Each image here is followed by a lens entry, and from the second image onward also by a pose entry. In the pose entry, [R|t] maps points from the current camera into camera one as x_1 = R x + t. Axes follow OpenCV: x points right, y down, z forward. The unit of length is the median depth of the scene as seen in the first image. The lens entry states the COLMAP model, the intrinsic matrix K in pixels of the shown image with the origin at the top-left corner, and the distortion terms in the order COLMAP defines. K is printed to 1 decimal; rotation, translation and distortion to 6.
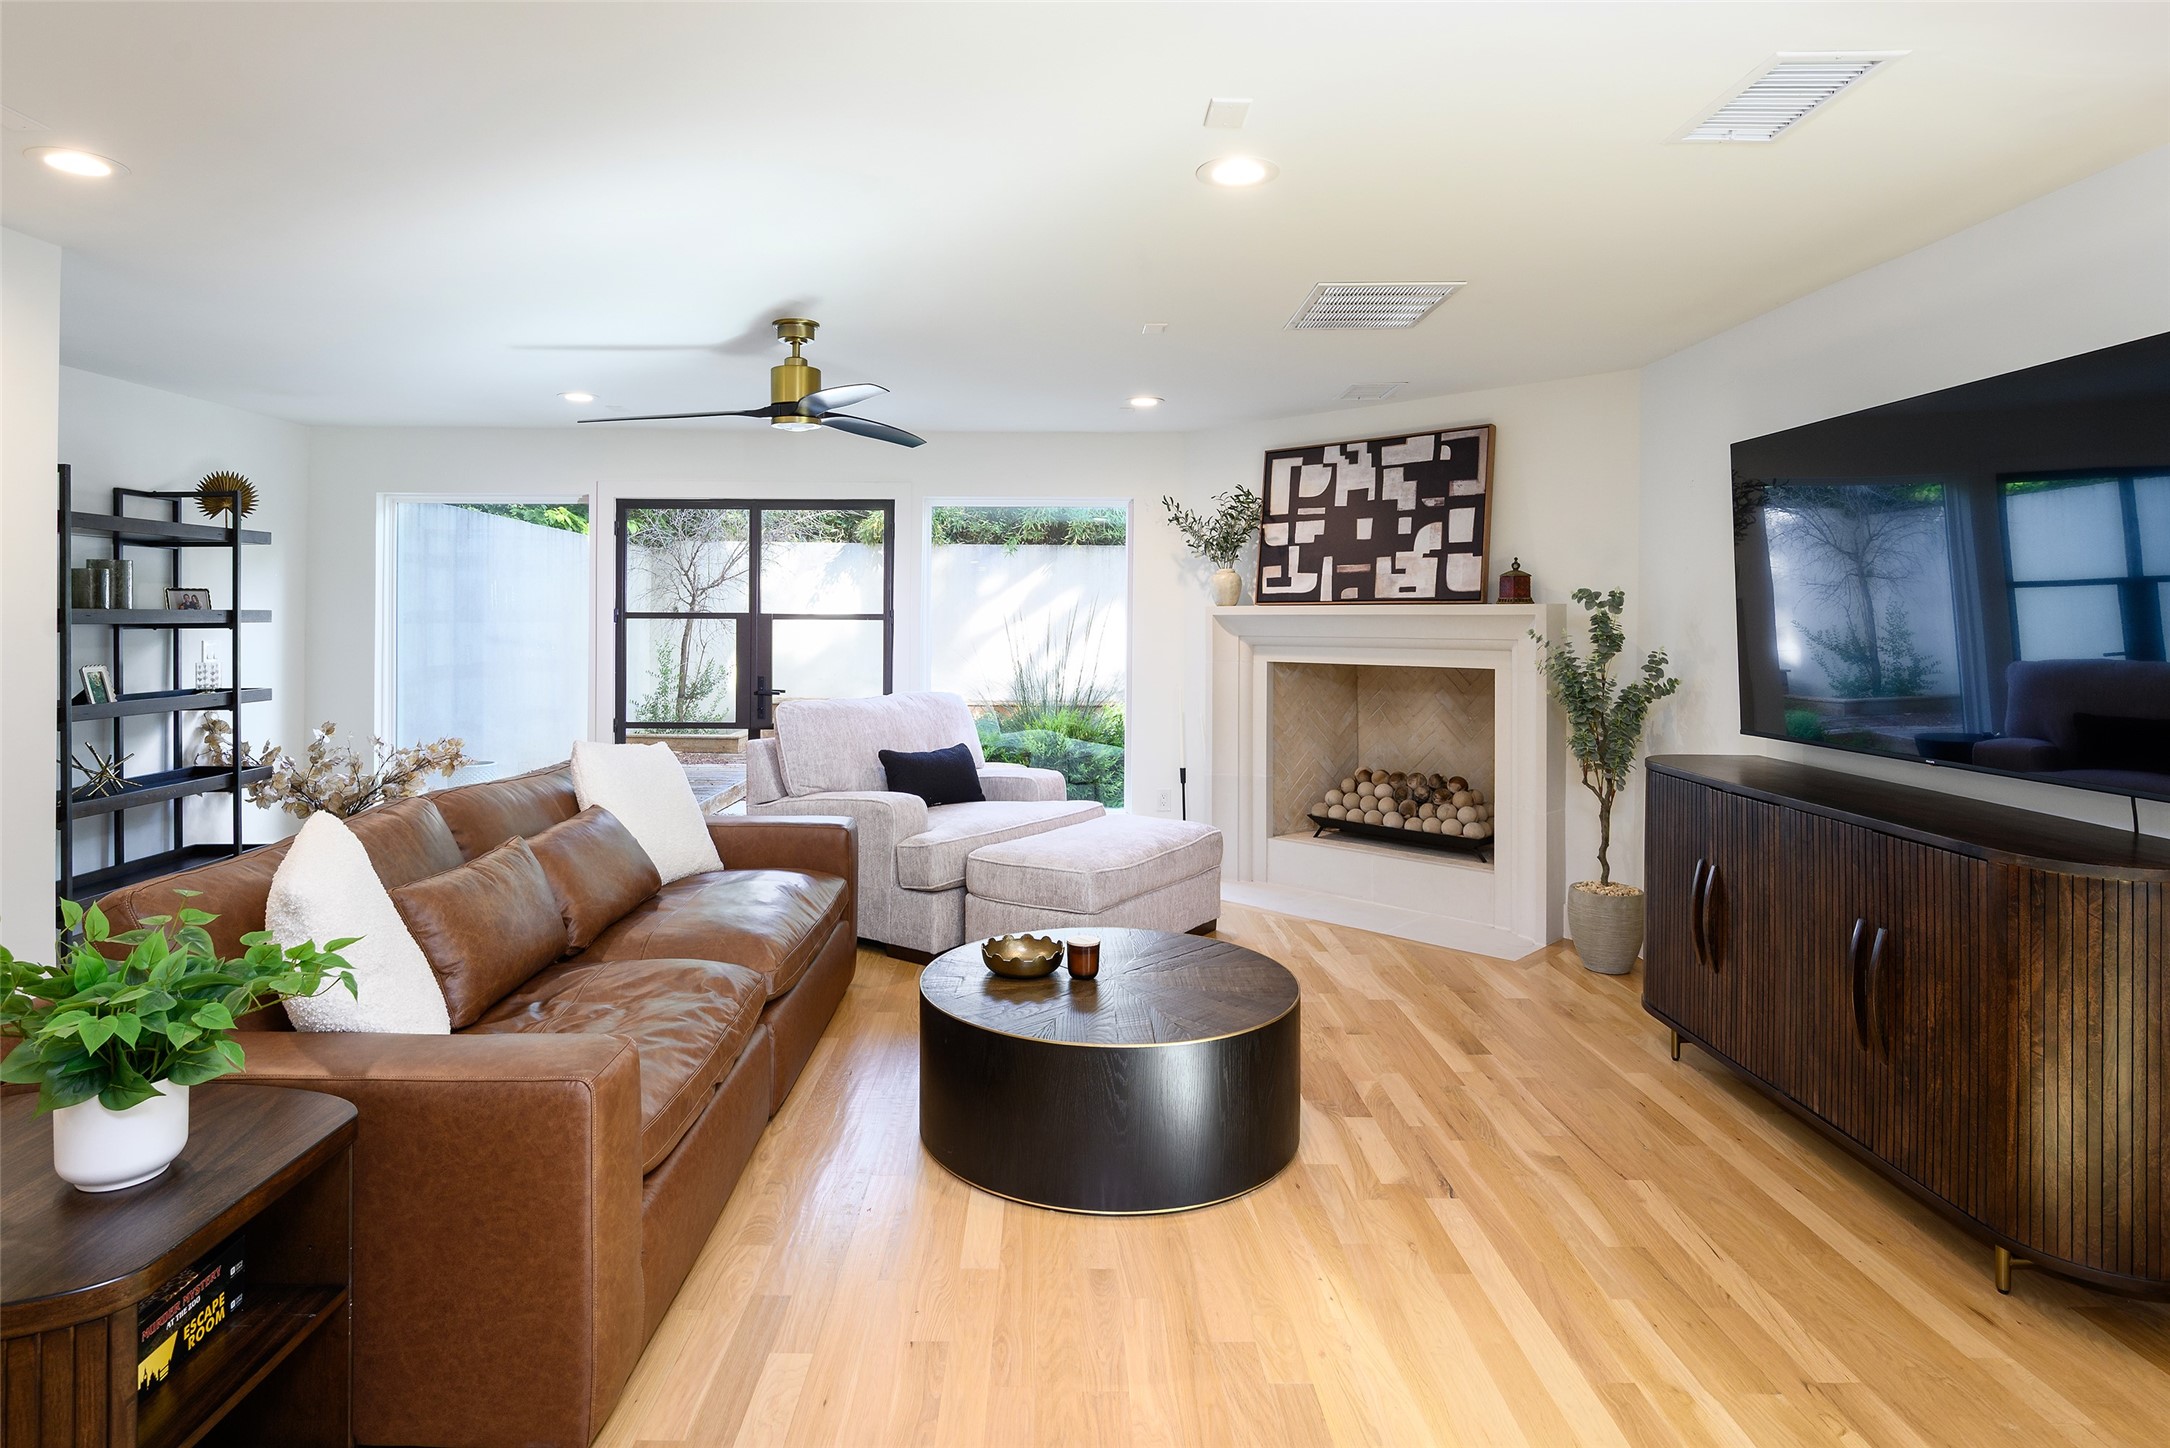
lens RADIAL K [[1143.5, 0, 1082.0], [0, 1143.5, 613.1], [0, 0, 1]] dist [0.006265, -0.002451]
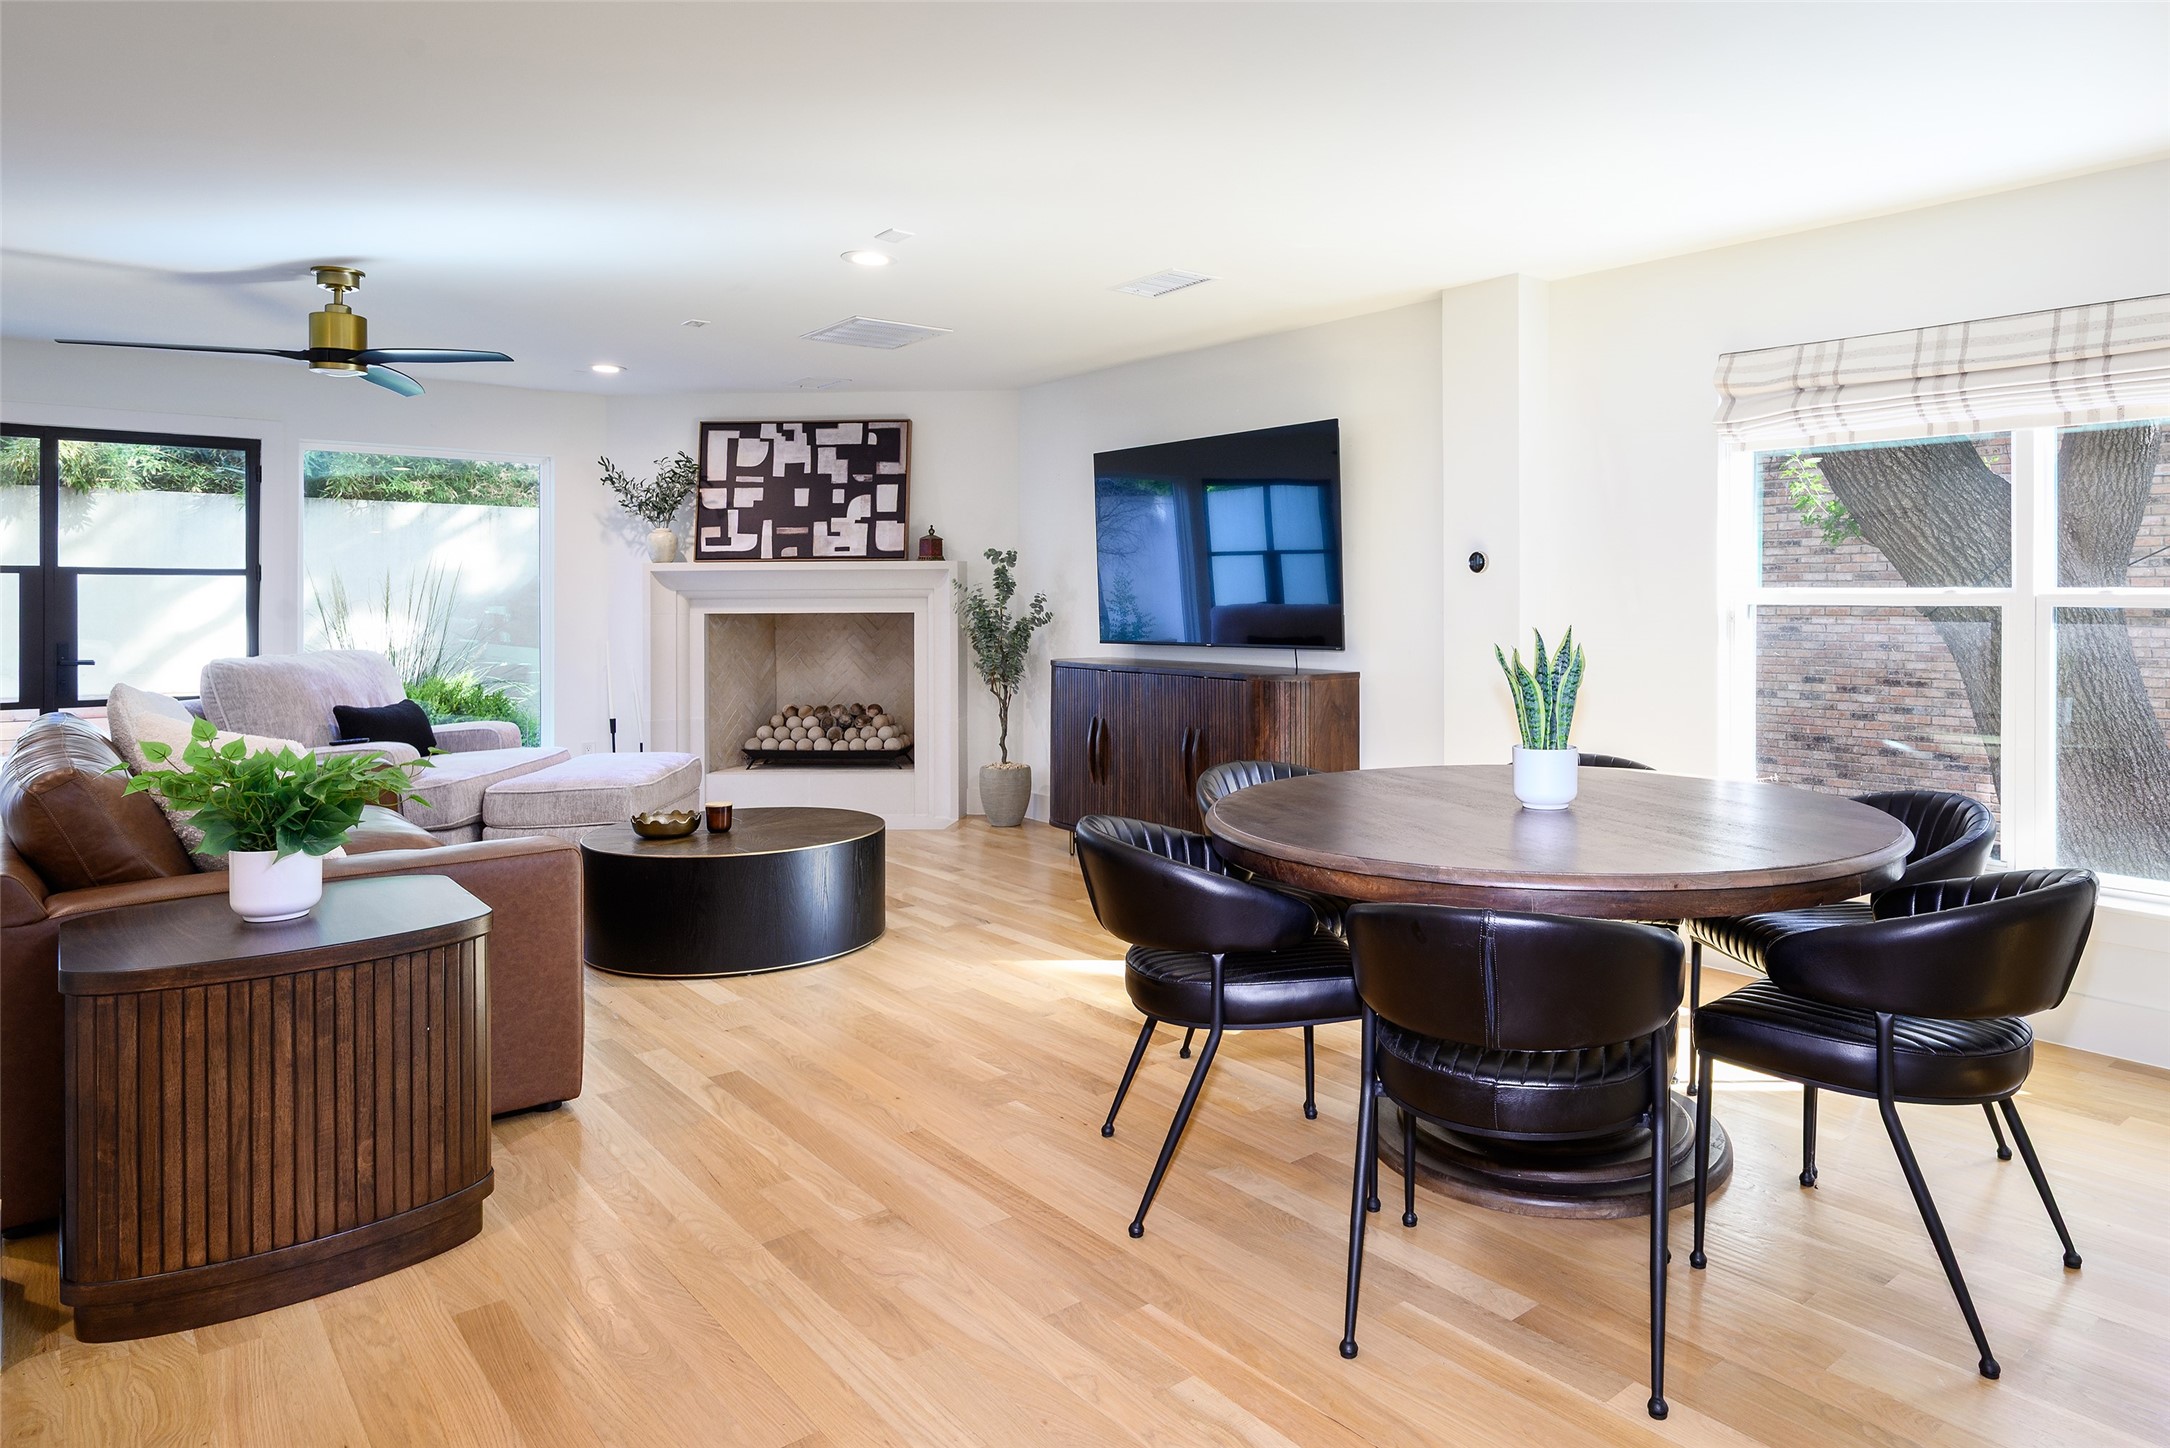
lens RADIAL K [[1298.0, 0, 1213.0], [0, 1298.0, 597.9], [0, 0, 1]] dist [0.001566, -0.002148]
pose [[0.750560, -0.005750, 0.660778, -0.324366], [0.004957, 0.999983, 0.003070, 0.028276], [-0.660784, 0.000971, 0.750575, -0.285511]]
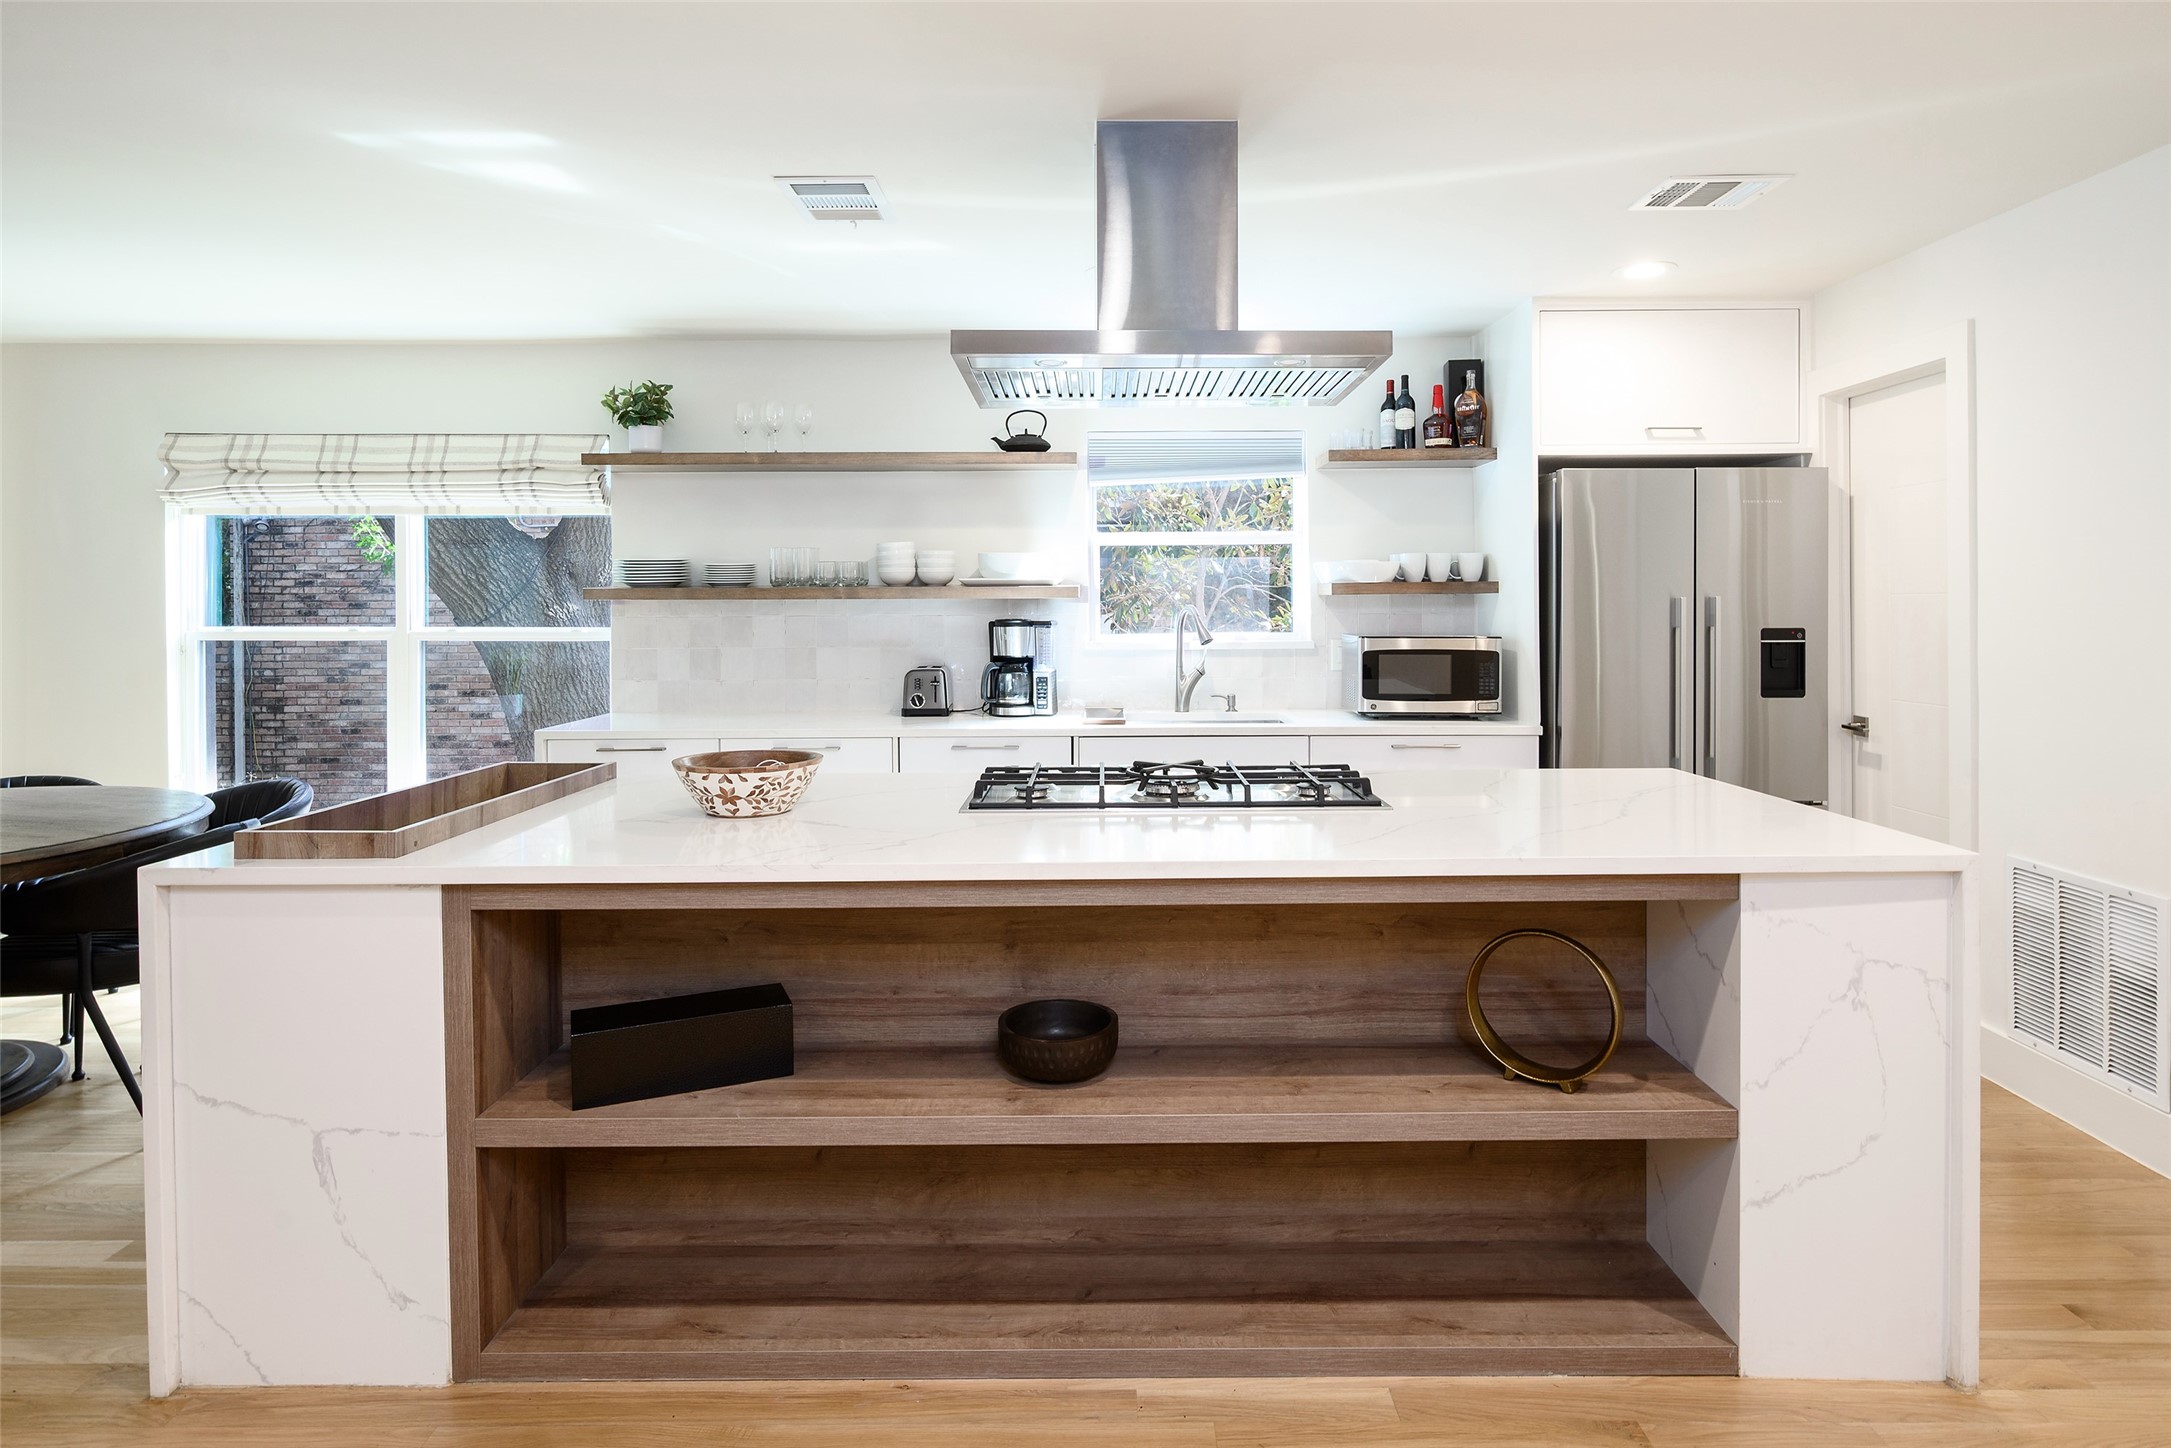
lens RADIAL K [[1182.8, 0, 1074.5], [0, 1182.8, 621.5], [0, 0, 1]] dist [-0.003066, -0.001057]
pose [[-0.001704, -0.019393, 0.999810, -0.449677], [0.003448, 0.999806, 0.019399, 0.006194], [-0.999993, 0.003480, -0.001637, -0.584169]]
